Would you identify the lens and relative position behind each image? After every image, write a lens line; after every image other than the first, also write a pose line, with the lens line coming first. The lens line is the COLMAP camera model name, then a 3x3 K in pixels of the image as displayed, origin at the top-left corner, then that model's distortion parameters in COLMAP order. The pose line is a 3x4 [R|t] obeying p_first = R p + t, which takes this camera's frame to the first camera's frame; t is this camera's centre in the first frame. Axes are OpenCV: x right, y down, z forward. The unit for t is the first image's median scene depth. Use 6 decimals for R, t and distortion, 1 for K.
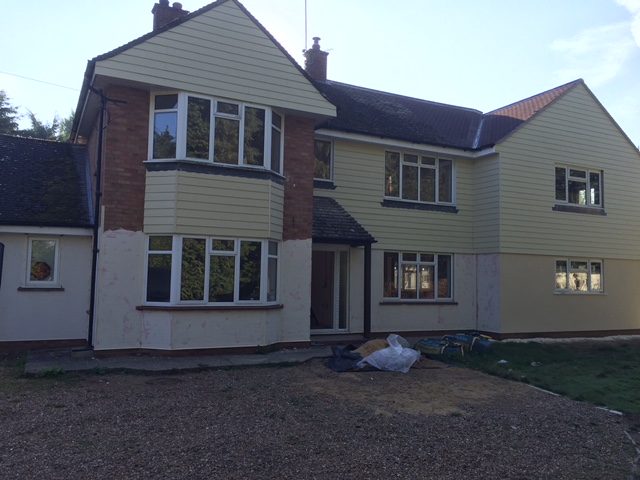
lens RADIAL K [[550.2, 0, 321.7], [0, 550.2, 237.7], [0, 0, 1]] dist [0.084909, -0.113449]
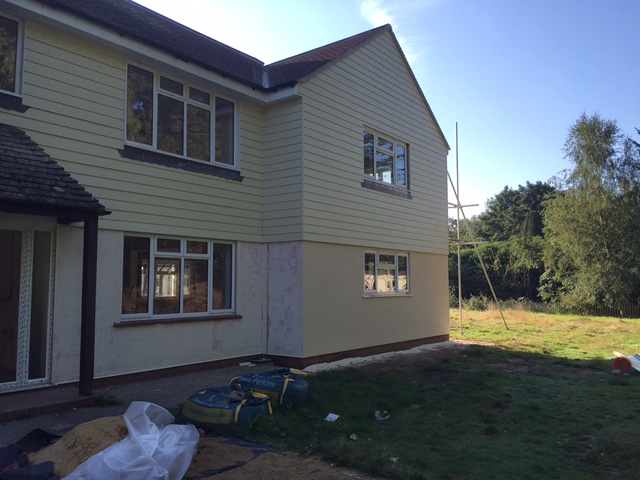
lens RADIAL K [[550.2, 0, 323.4], [0, 550.2, 241.2], [0, 0, 1]] dist [0.084909, -0.113449]
pose [[0.900306, 0.013896, 0.435035, 0.046120], [-0.012976, 0.999903, -0.005084, 0.030819], [-0.435064, -0.001068, 0.900399, 0.368706]]
